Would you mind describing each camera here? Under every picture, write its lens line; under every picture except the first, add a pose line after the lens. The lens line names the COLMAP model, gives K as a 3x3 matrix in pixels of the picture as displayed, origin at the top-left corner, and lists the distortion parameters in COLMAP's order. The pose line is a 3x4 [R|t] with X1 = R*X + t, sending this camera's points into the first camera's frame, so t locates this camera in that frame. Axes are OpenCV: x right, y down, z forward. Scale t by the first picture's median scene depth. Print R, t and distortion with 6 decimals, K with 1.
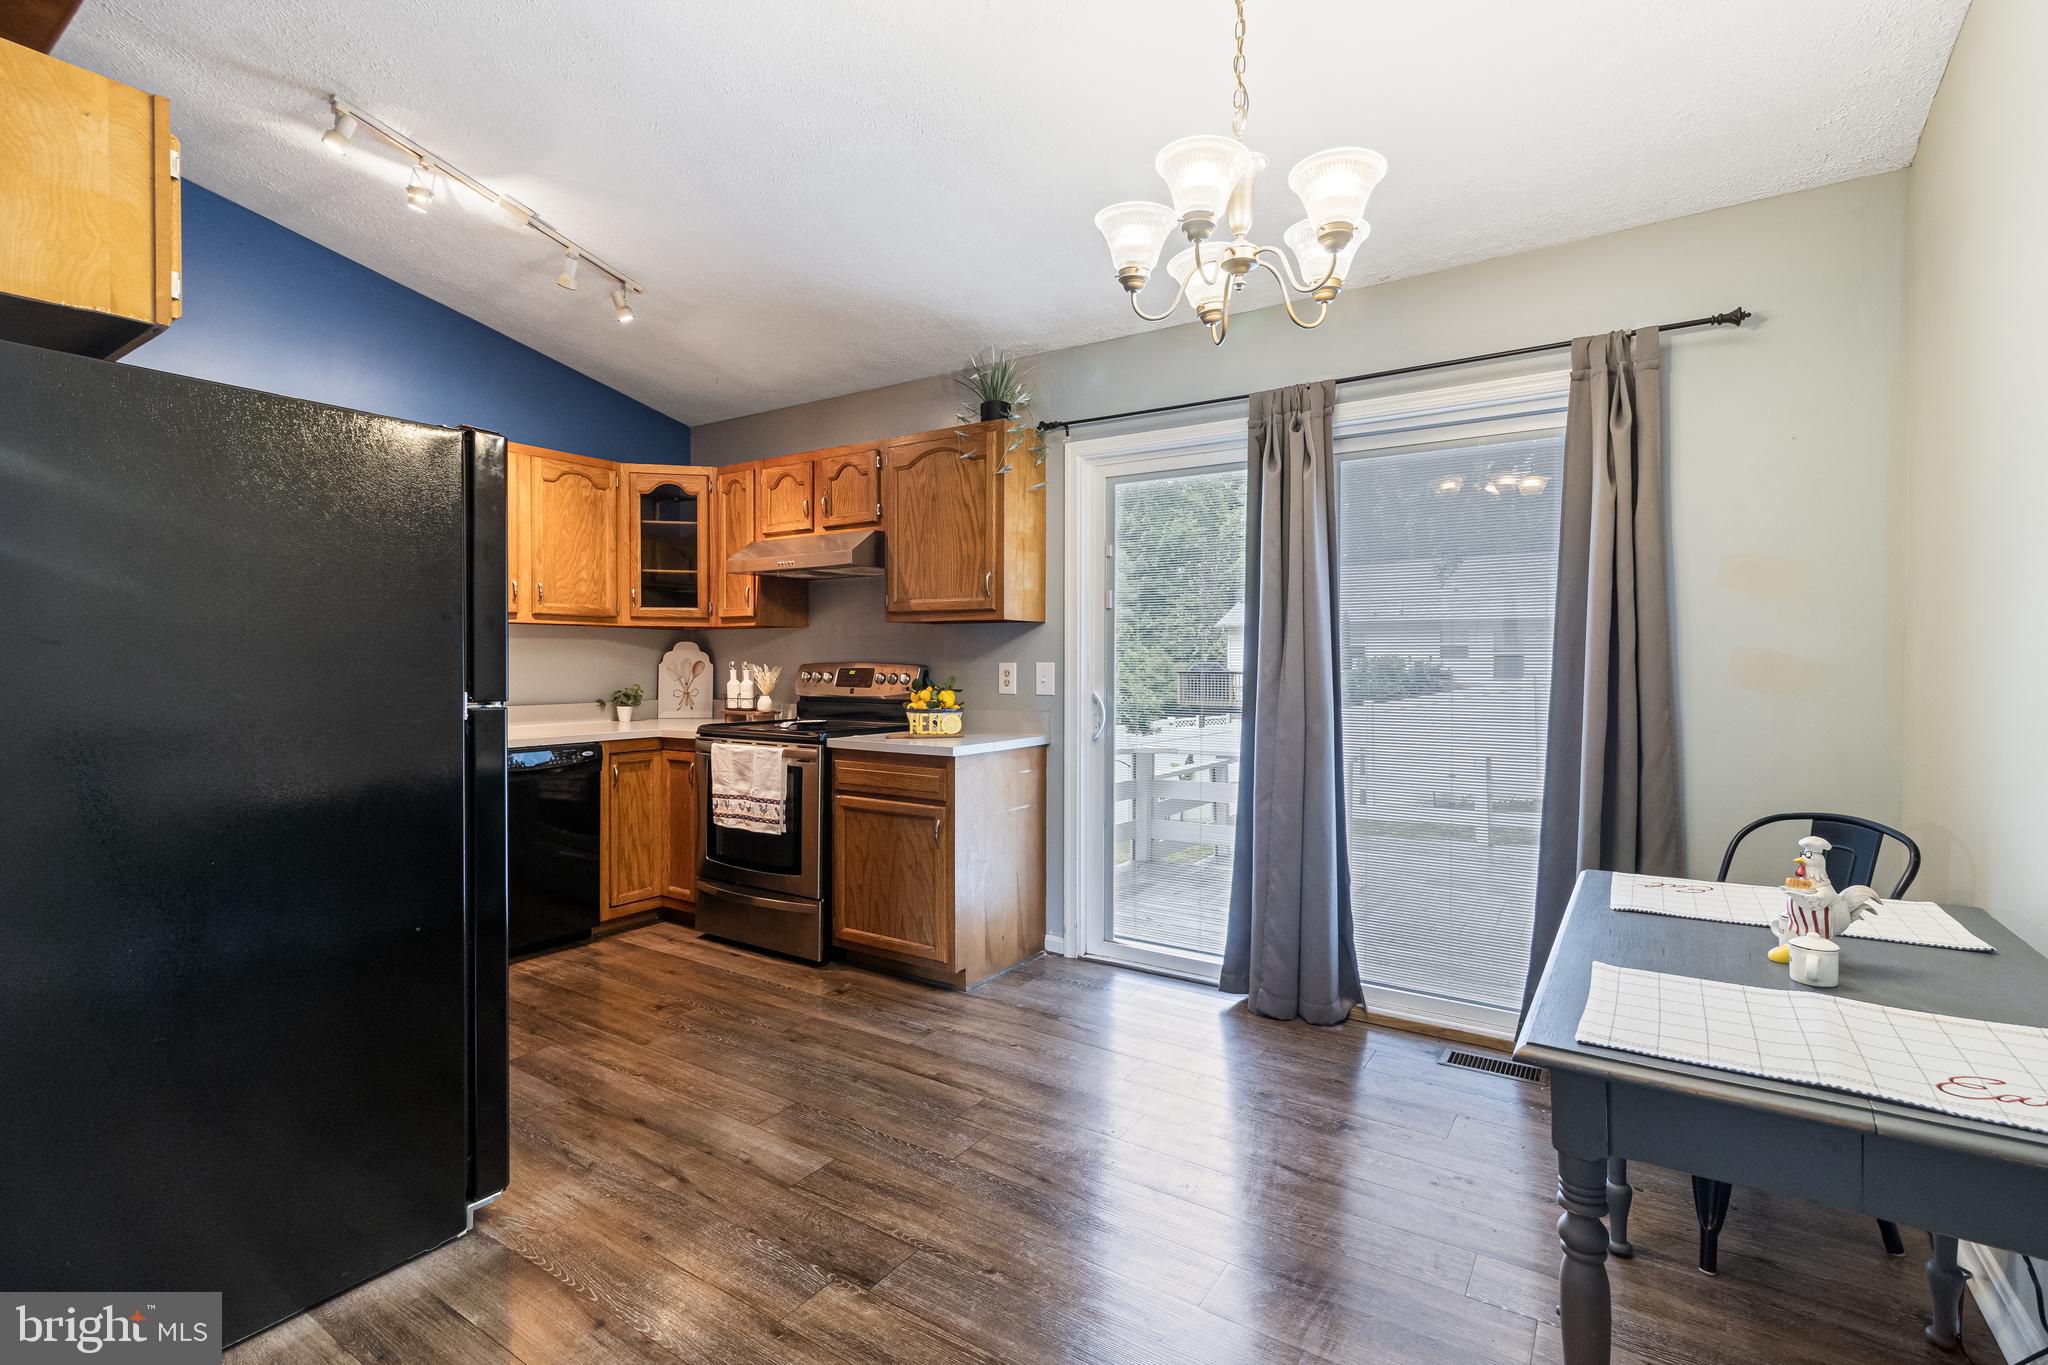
lens RADIAL K [[945.0, 0, 1026.6], [0, 945.0, 674.6], [0, 0, 1]] dist [0.003208, -0.000935]
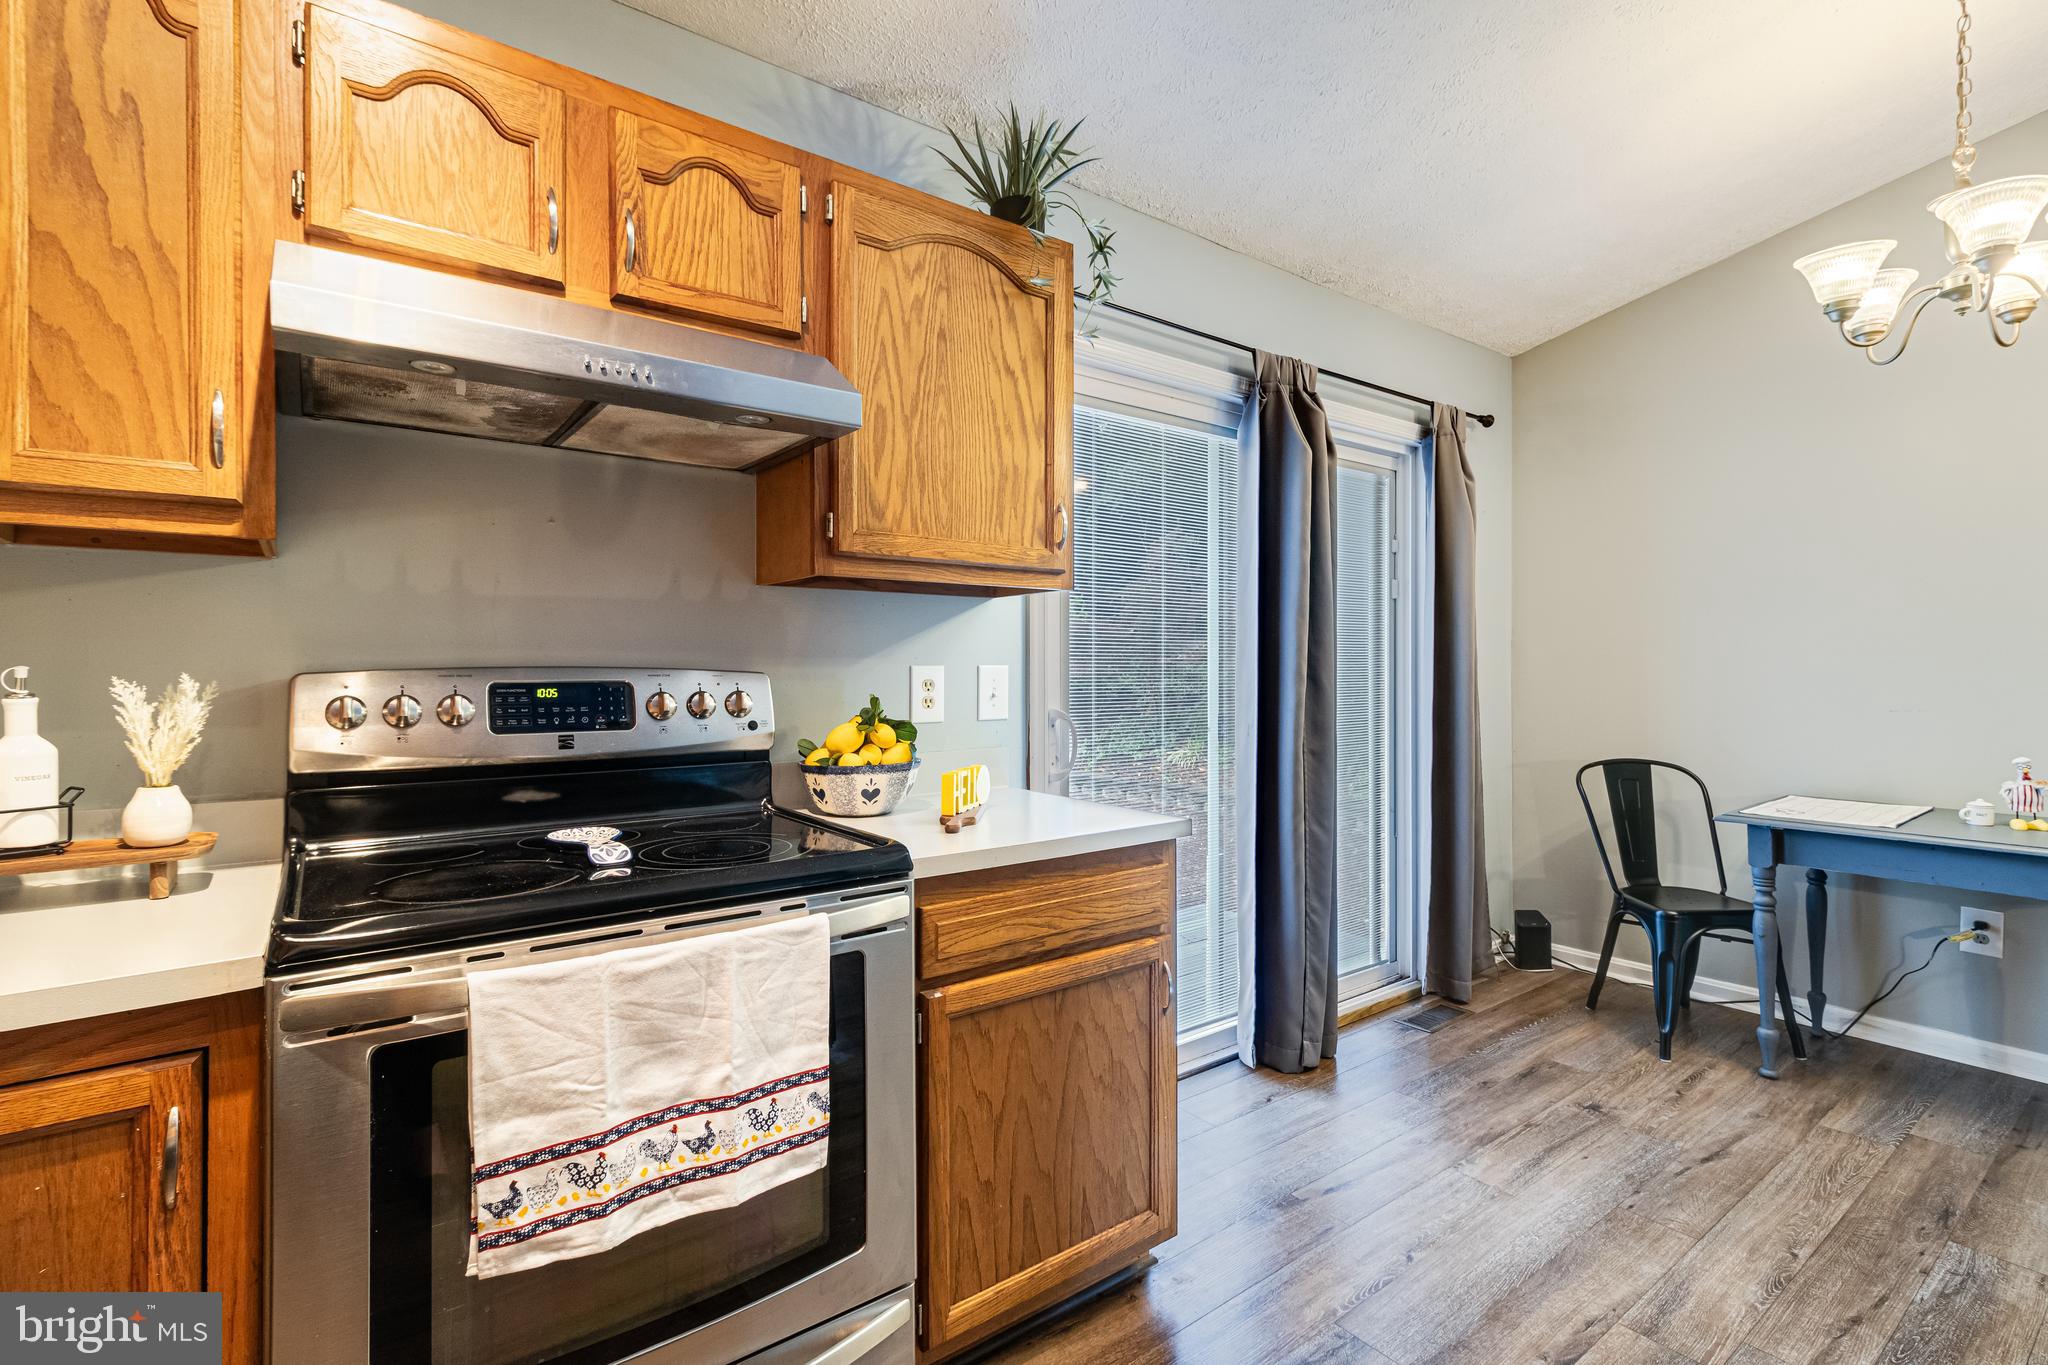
lens RADIAL K [[945.0, 0, 1018.0], [0, 945.0, 663.1], [0, 0, 1]] dist [0.003208, -0.000935]
pose [[0.332993, -0.000474, 0.942929, -0.556276], [0.015490, 0.999868, -0.004967, -0.011155], [-0.942802, 0.016260, 0.332956, 0.806645]]
